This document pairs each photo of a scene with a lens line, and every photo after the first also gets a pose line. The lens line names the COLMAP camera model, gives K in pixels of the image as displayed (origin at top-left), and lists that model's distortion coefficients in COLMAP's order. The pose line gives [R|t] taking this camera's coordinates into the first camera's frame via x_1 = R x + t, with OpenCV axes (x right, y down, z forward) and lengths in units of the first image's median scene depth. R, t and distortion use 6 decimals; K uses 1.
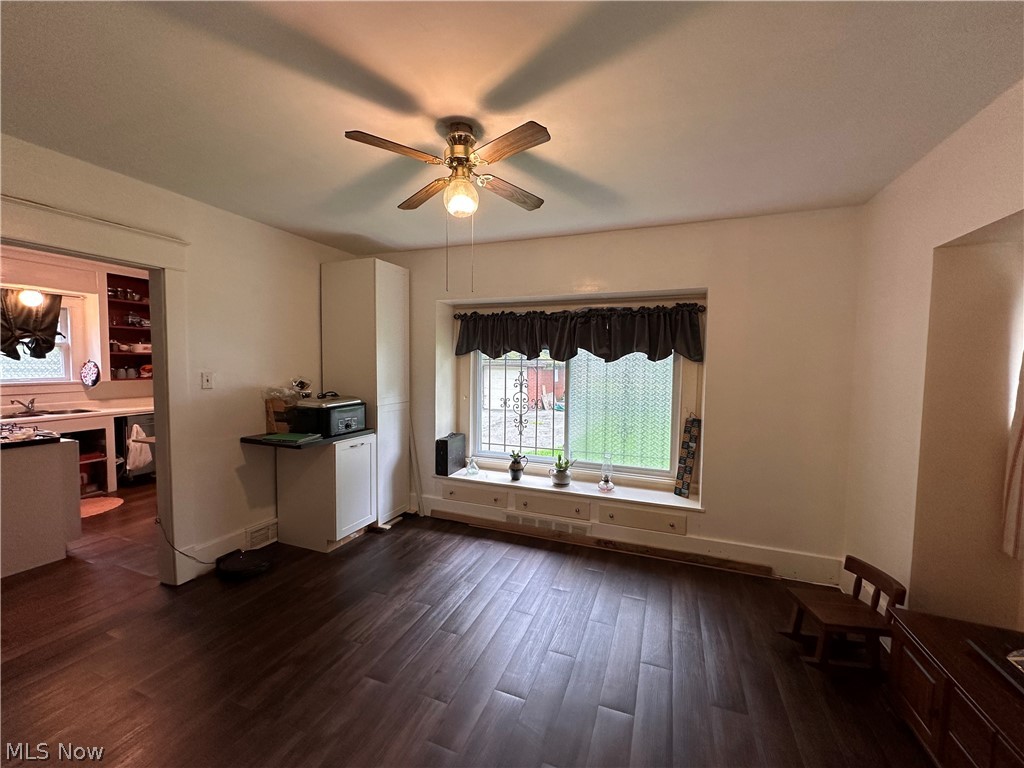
lens RADIAL K [[407.4, 0, 512.0], [0, 407.4, 384.0], [0, 0, 1]] dist [-0.001368, 0.000204]
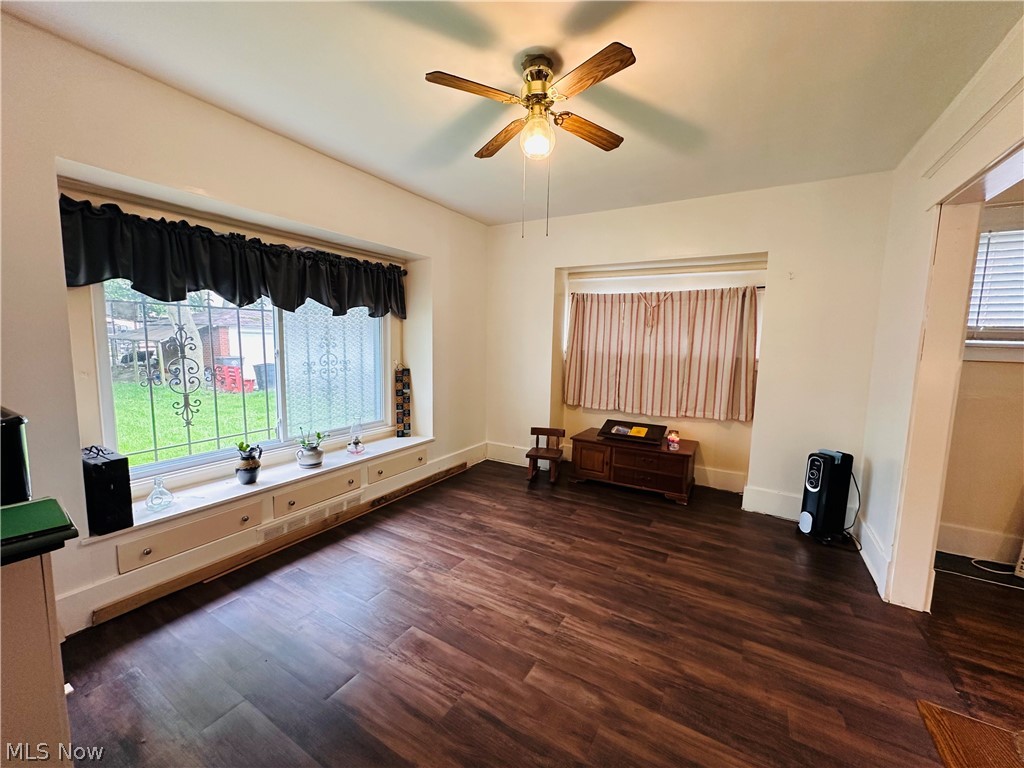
lens RADIAL K [[407.4, 0, 512.0], [0, 407.4, 384.0], [0, 0, 1]] dist [-0.001368, 0.000204]
pose [[0.167943, -0.115818, 0.978969, -0.628980], [0.037636, 0.993104, 0.111034, 0.011147], [-0.985078, 0.018197, 0.171144, 0.491048]]
